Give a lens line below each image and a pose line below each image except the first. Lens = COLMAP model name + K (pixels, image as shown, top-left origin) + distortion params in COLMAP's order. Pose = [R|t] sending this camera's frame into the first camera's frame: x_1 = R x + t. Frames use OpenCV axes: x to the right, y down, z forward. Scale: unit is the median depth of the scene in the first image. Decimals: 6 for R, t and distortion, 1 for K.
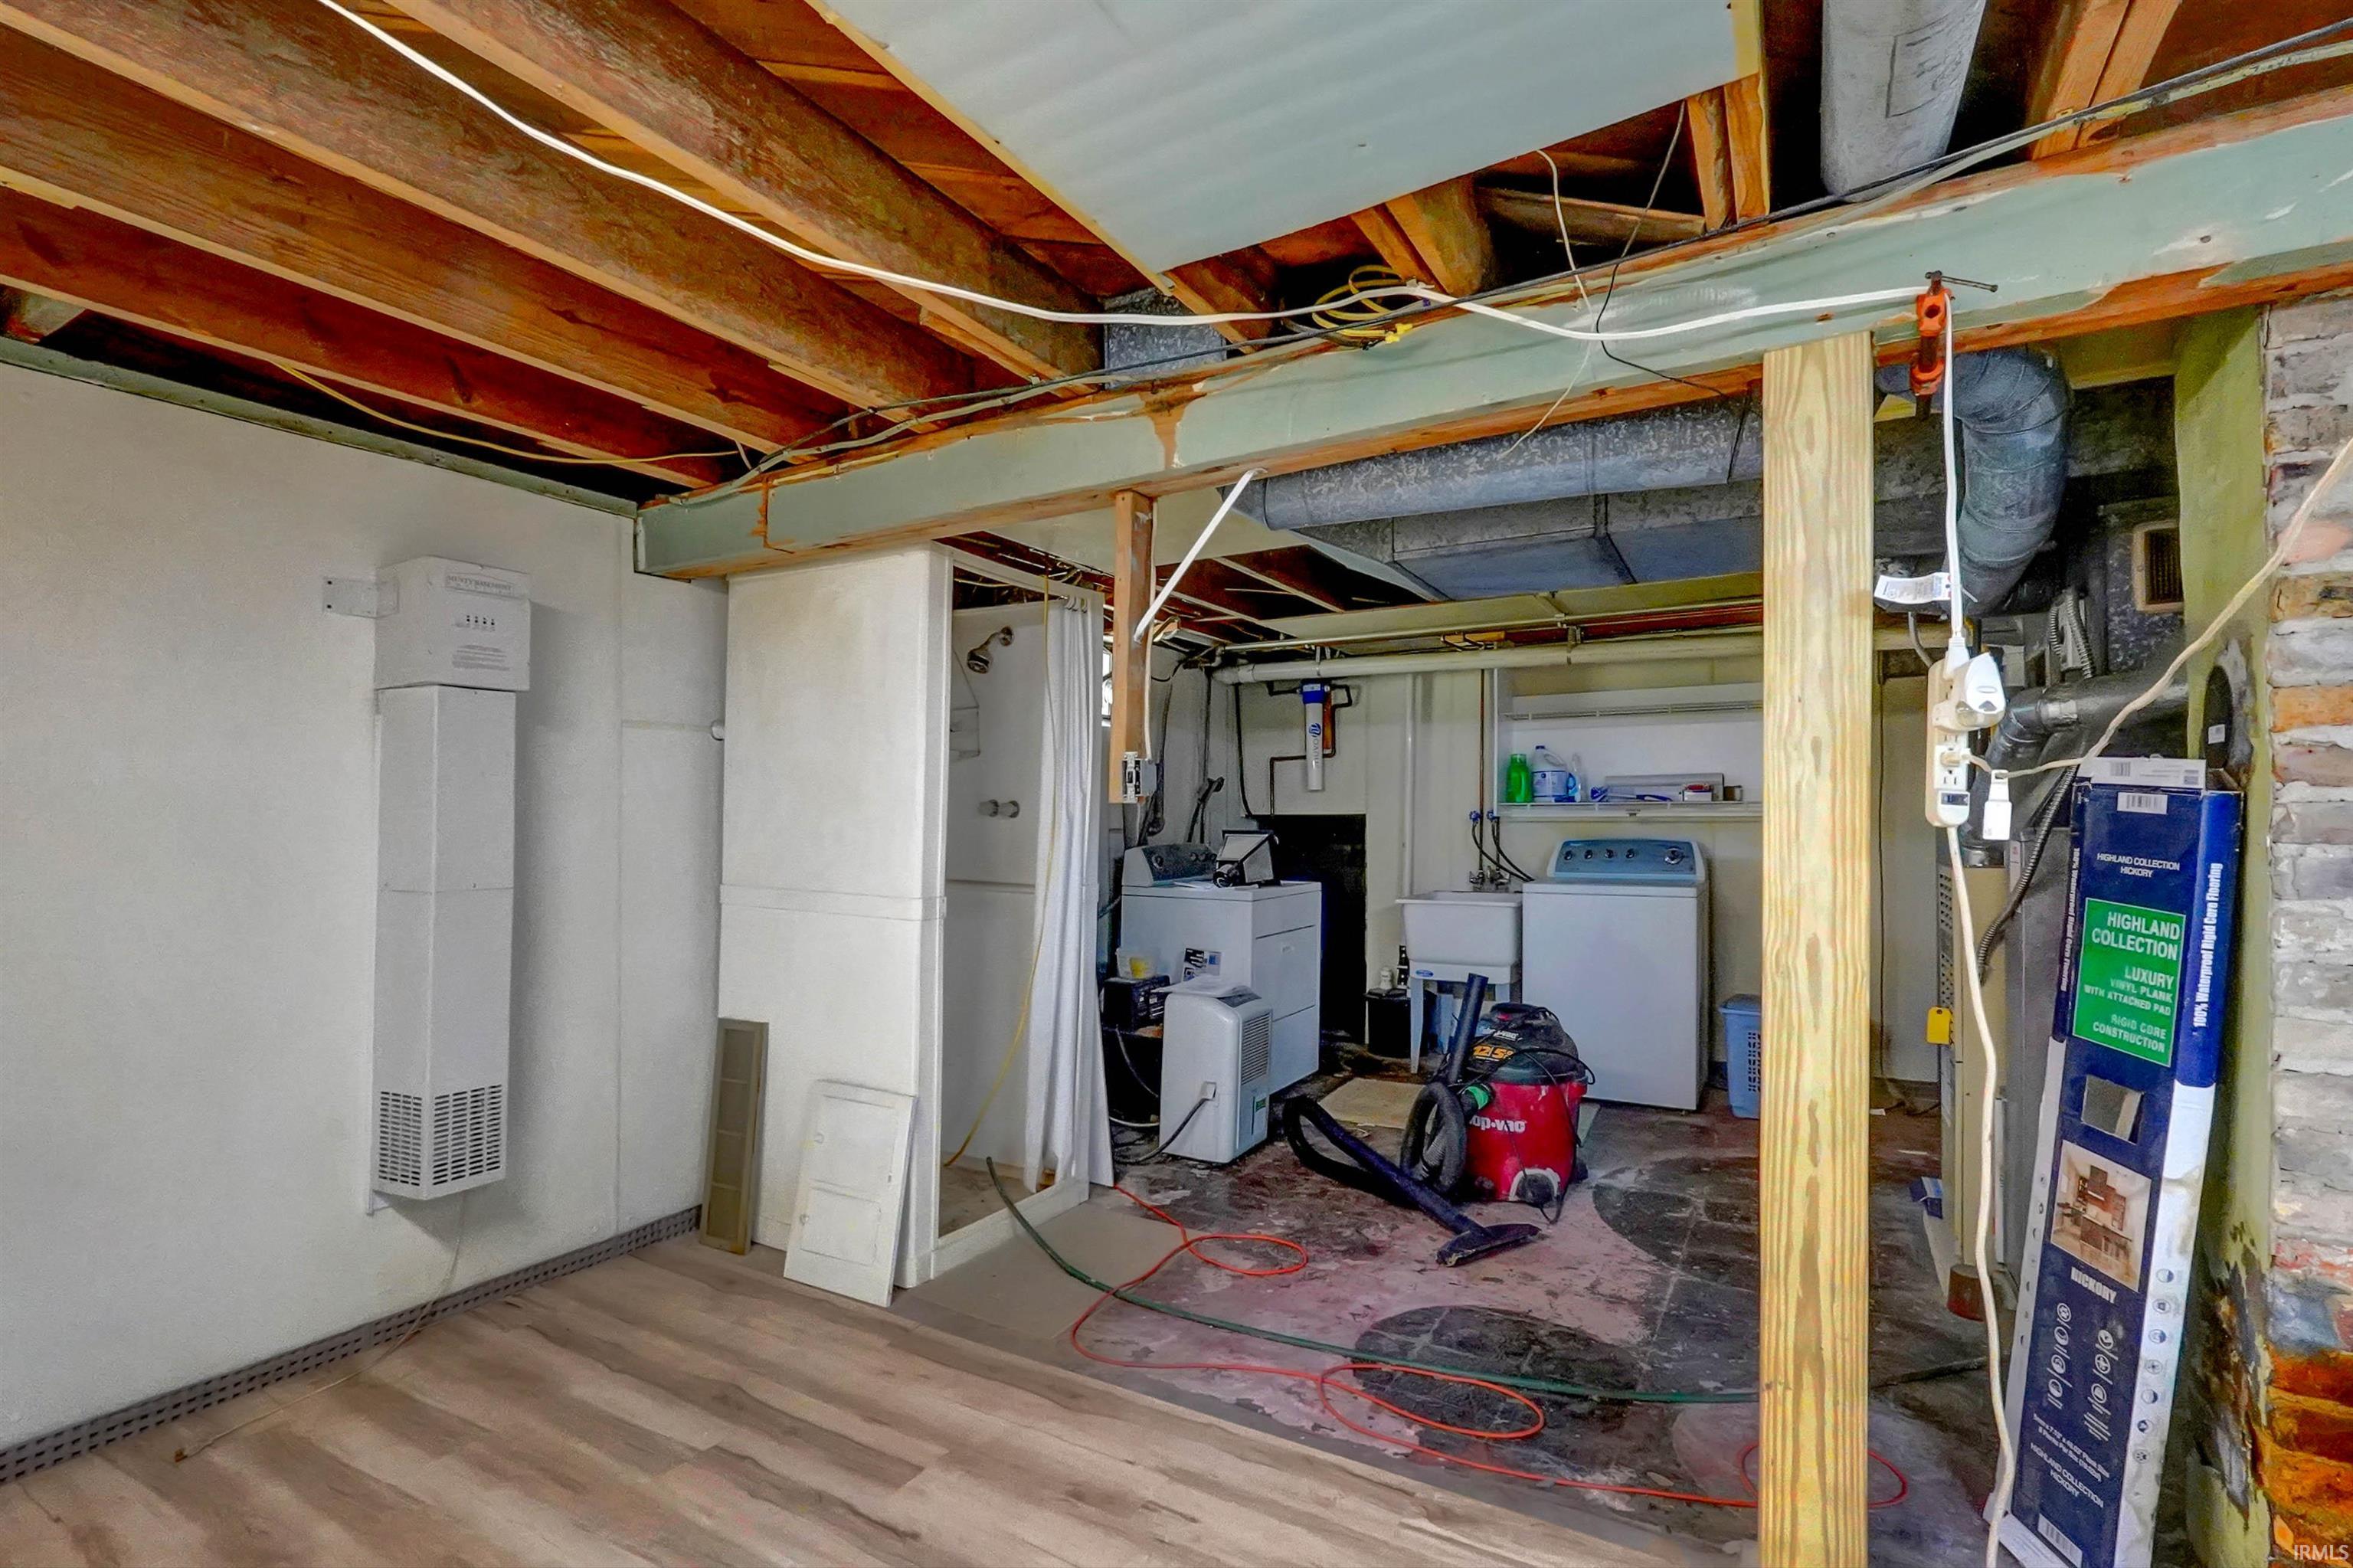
lens RADIAL K [[1087.3, 0, 1176.5], [0, 1087.3, 784.0], [0, 0, 1]] dist [0.000354, 0.000157]
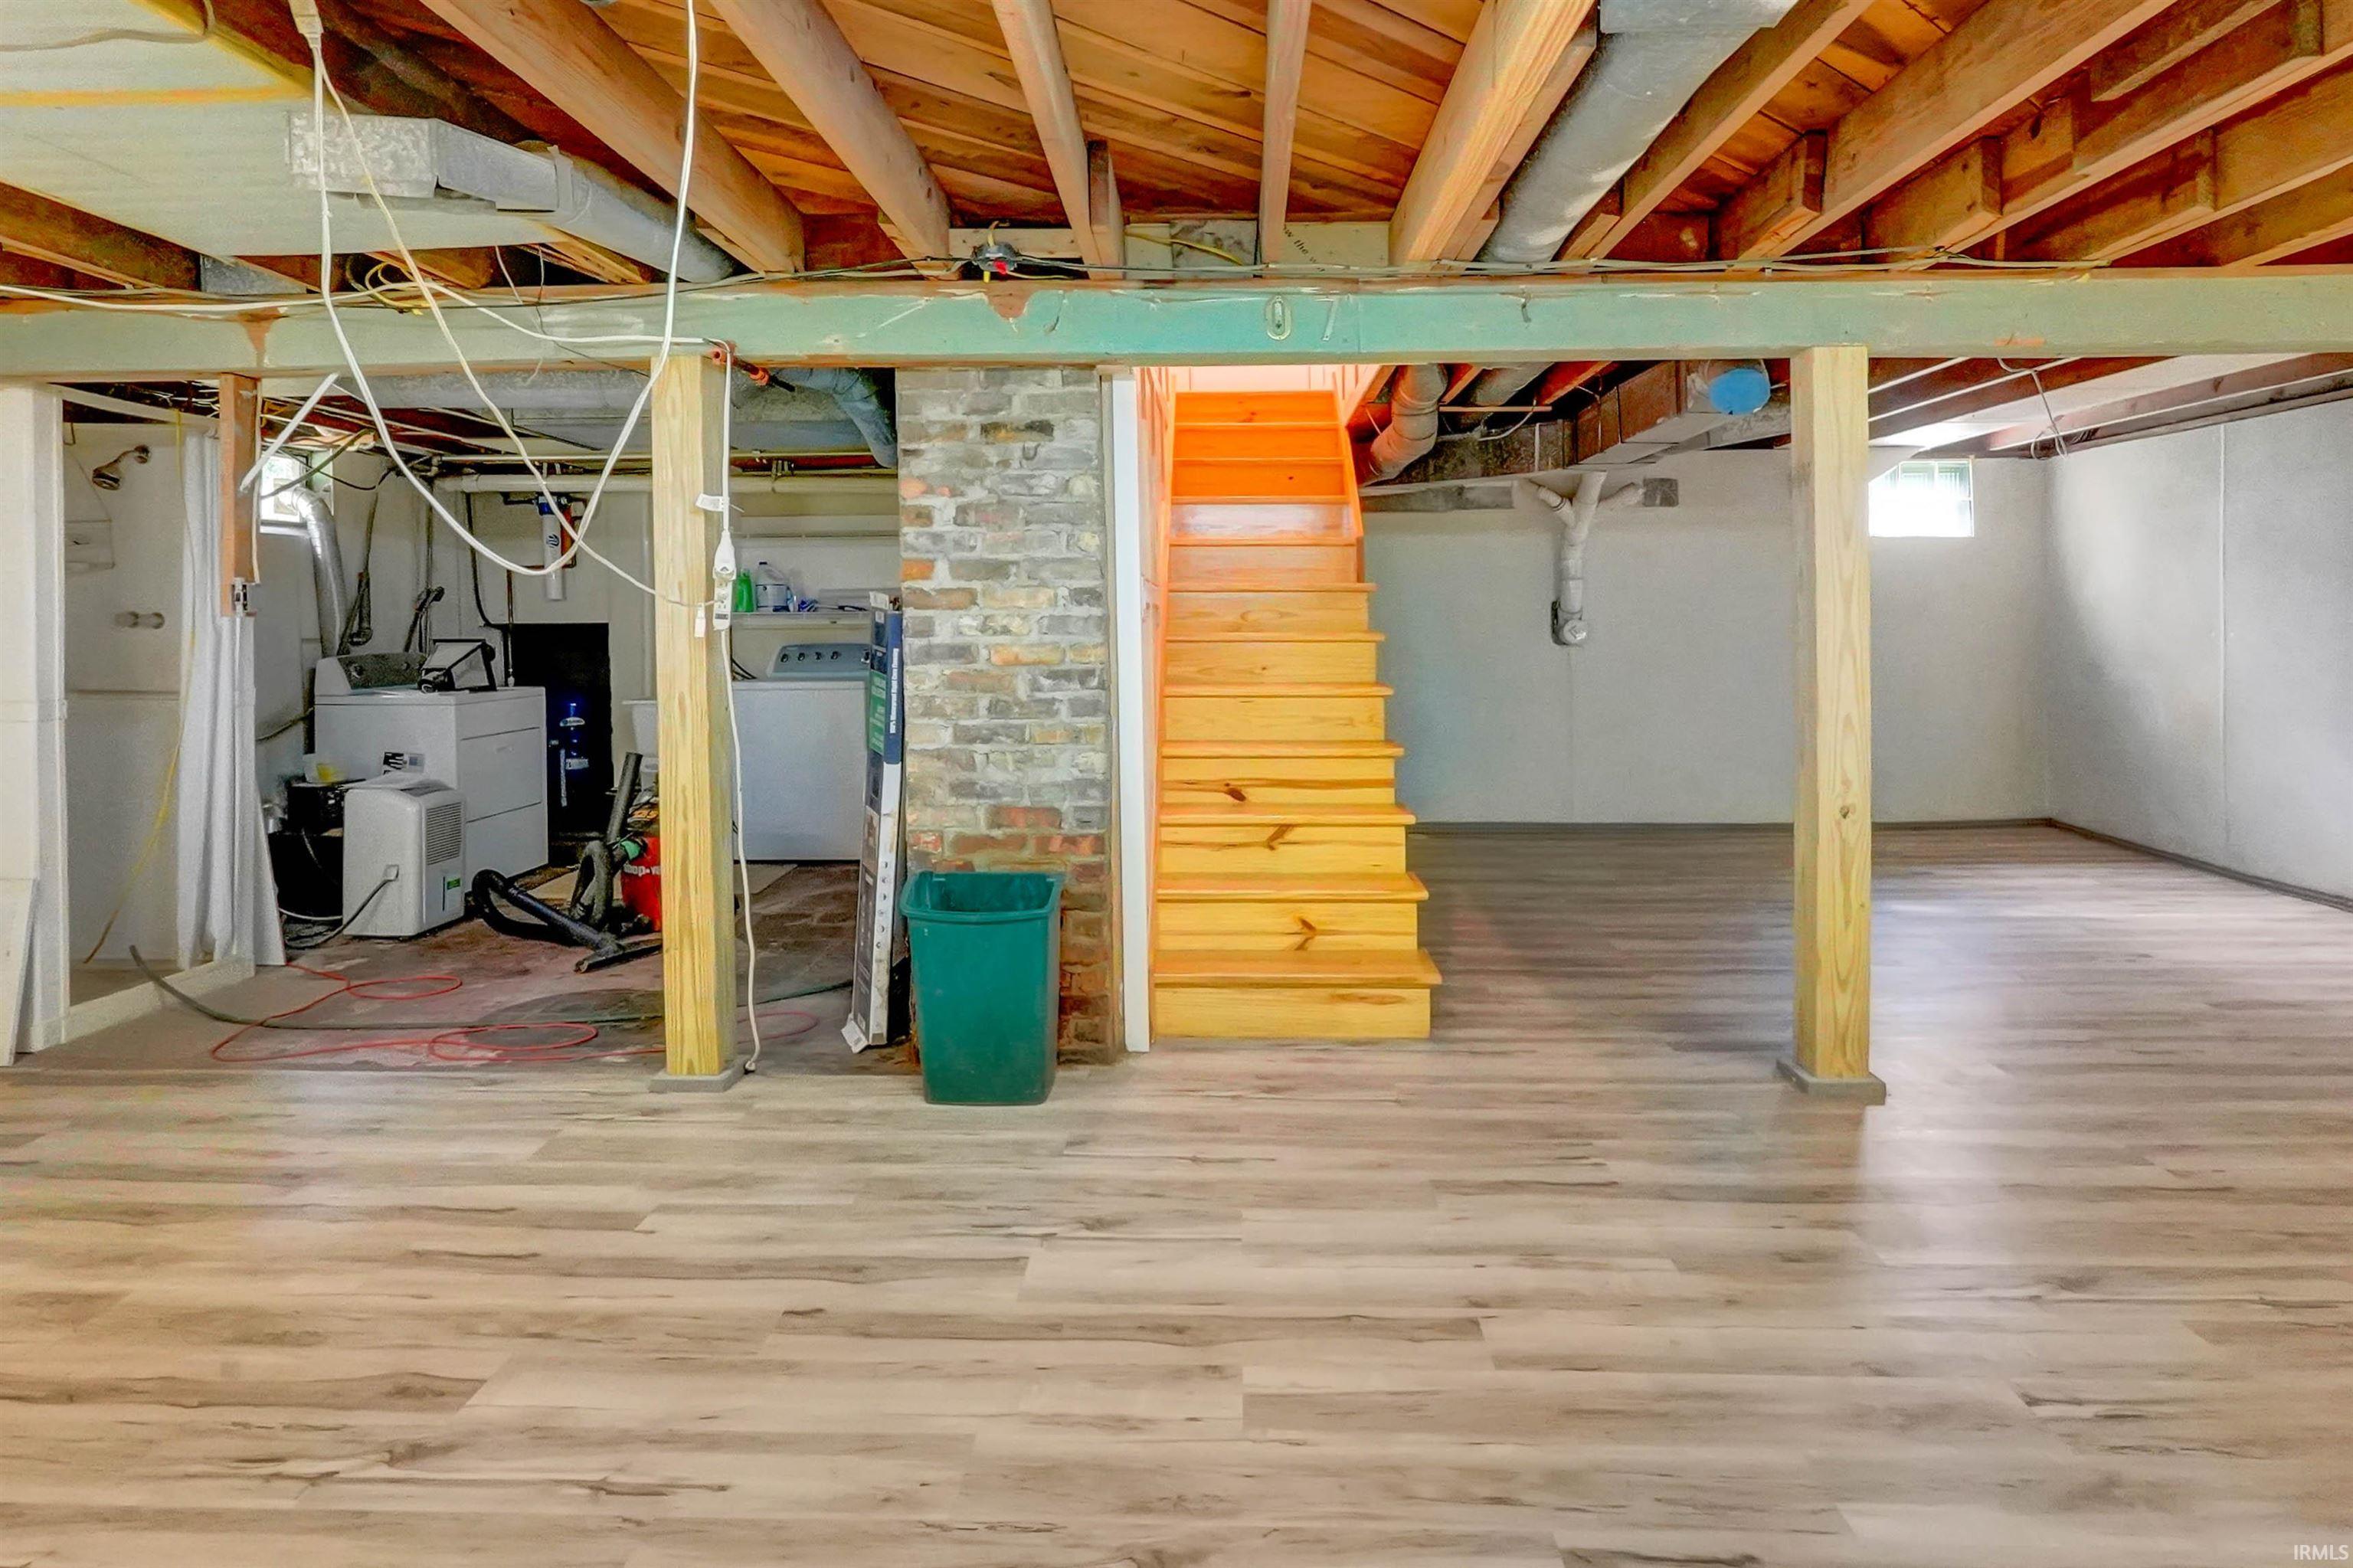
lens RADIAL K [[1243.5, 0, 1175.0], [0, 1243.5, 652.4], [0, 0, 1]] dist [-0.001329, 0.001539]
pose [[0.882659, -0.015378, 0.469761, 0.152397], [-0.009883, 0.998636, 0.051261, -0.017269], [-0.469909, -0.049889, 0.881304, -0.517421]]
